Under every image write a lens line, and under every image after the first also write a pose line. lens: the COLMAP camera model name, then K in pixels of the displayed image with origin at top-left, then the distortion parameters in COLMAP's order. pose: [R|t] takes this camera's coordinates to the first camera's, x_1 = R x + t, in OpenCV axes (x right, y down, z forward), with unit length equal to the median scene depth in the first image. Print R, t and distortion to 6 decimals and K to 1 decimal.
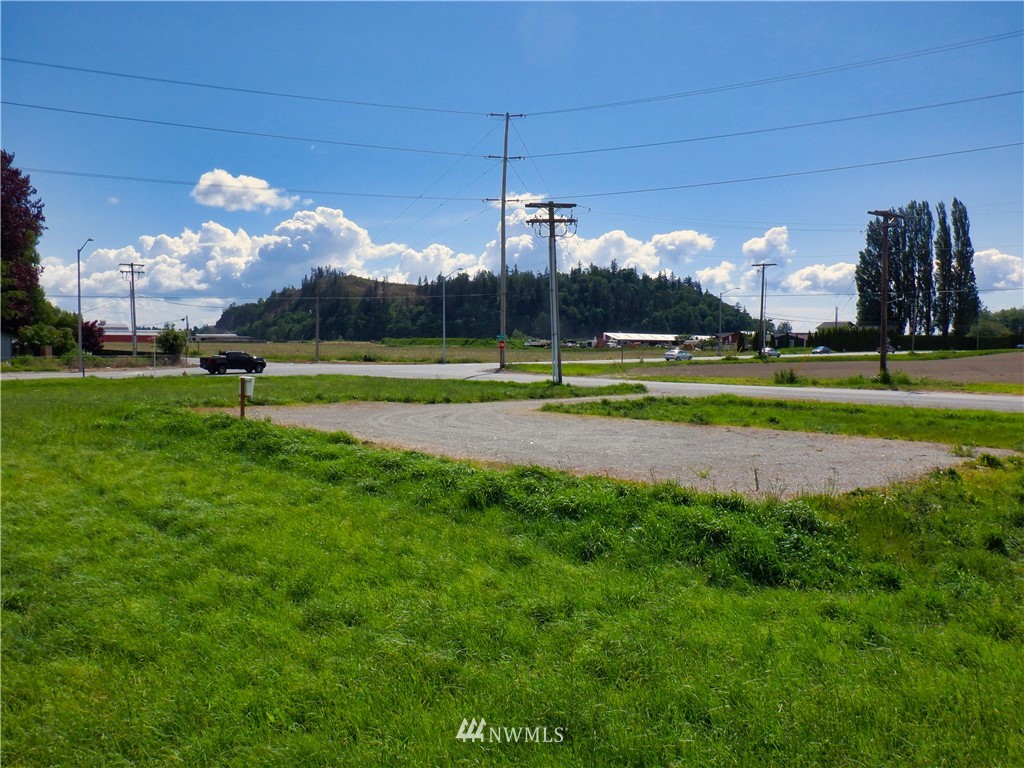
lens RADIAL K [[864.0, 0, 502.1], [0, 864.0, 384.7], [0, 0, 1]] dist [0.010758, -0.005745]
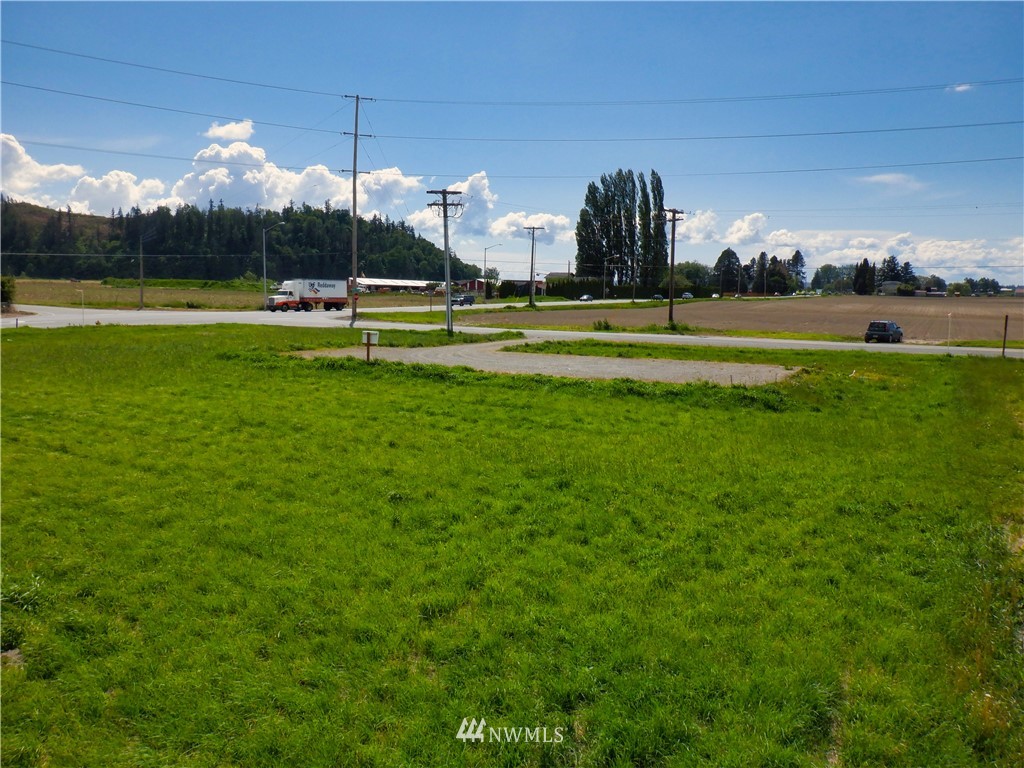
lens RADIAL K [[864.0, 0, 510.1], [0, 864.0, 388.1], [0, 0, 1]] dist [0.010758, -0.005745]
pose [[0.940036, -0.026534, 0.340042, -0.060895], [0.002078, 0.997396, 0.072085, -0.001899], [-0.341070, -0.067056, 0.937643, -0.053433]]
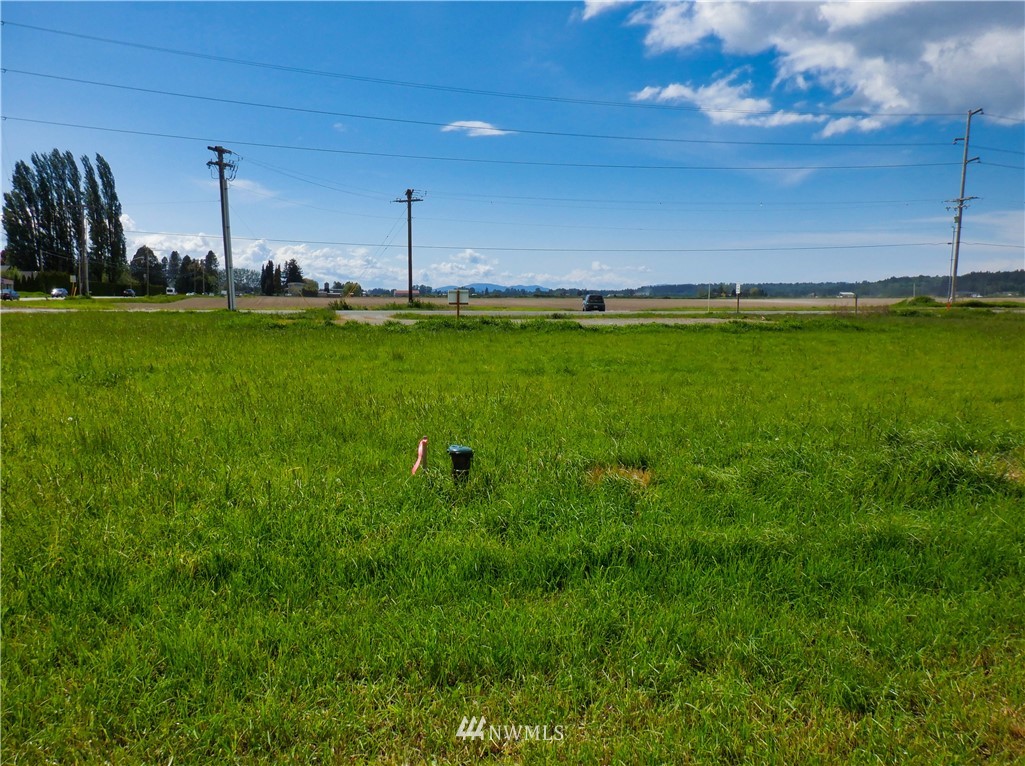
lens RADIAL K [[864.9, 0, 496.5], [0, 864.9, 384.6], [0, 0, 1]] dist [0.010758, -0.005745]
pose [[0.498044, -0.077133, 0.863715, -0.156688], [0.027226, 0.996936, 0.073331, 0.005039], [-0.866724, -0.013007, 0.498618, 0.024450]]
